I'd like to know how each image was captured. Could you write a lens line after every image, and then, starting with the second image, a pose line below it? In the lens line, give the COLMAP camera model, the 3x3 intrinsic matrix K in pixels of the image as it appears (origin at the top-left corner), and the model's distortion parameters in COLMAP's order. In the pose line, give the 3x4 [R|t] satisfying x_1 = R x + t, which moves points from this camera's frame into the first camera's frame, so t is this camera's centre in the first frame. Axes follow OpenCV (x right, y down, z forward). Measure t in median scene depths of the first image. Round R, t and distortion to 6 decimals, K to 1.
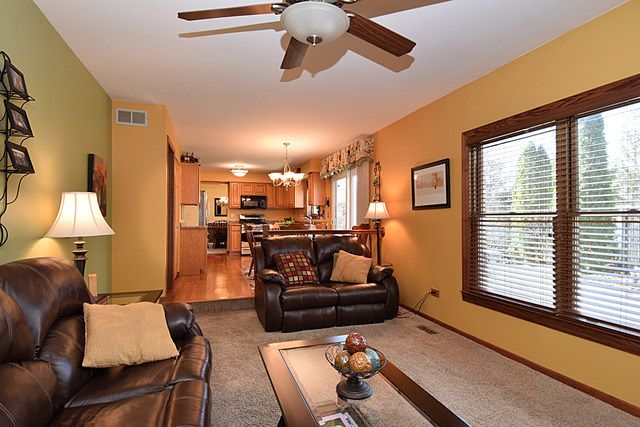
lens RADIAL K [[336.7, 0, 318.5], [0, 336.7, 216.9], [0, 0, 1]] dist [0.033679, -0.000801]
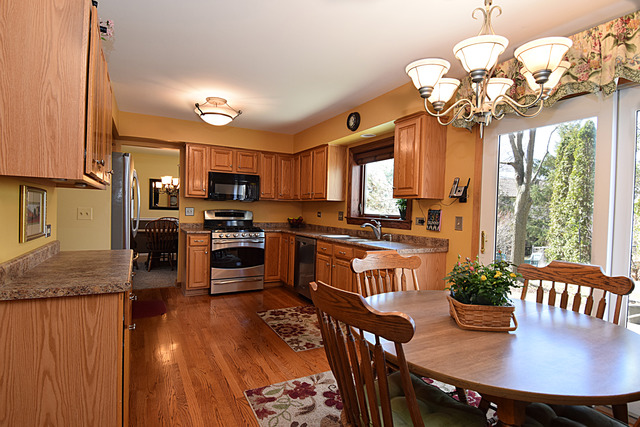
lens RADIAL K [[336.7, 0, 318.5], [0, 336.7, 216.9], [0, 0, 1]] dist [0.033679, -0.000801]
pose [[0.985445, 0.015983, 0.169239, -0.155273], [-0.020952, 0.999399, 0.027615, -0.015596], [-0.168696, -0.030759, 0.985188, 0.485001]]
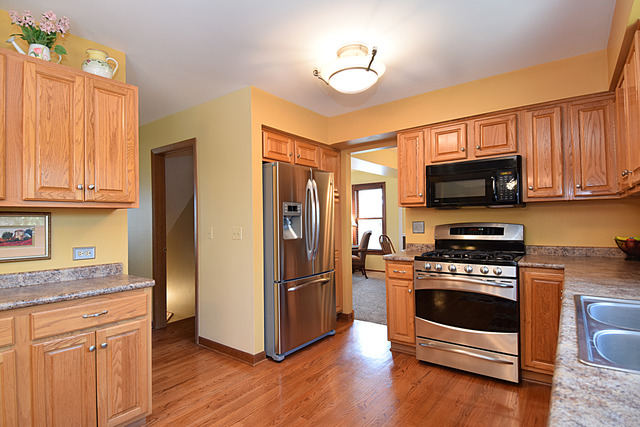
lens RADIAL K [[336.7, 0, 318.5], [0, 336.7, 216.9], [0, 0, 1]] dist [0.033679, -0.000801]
pose [[0.580415, -0.021262, -0.814043, -0.028690], [0.020137, 0.999728, -0.011754, -0.013996], [0.814072, -0.009570, 0.580685, 0.728798]]
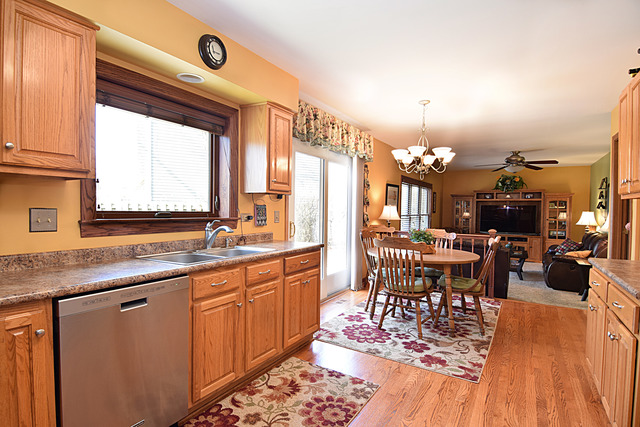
lens RADIAL K [[336.7, 0, 318.5], [0, 336.7, 216.9], [0, 0, 1]] dist [0.033679, -0.000801]
pose [[-0.650948, -0.033847, 0.758367, -0.271728], [-0.021325, 0.999427, 0.026302, -0.013863], [-0.758822, 0.000949, -0.651297, 0.962081]]
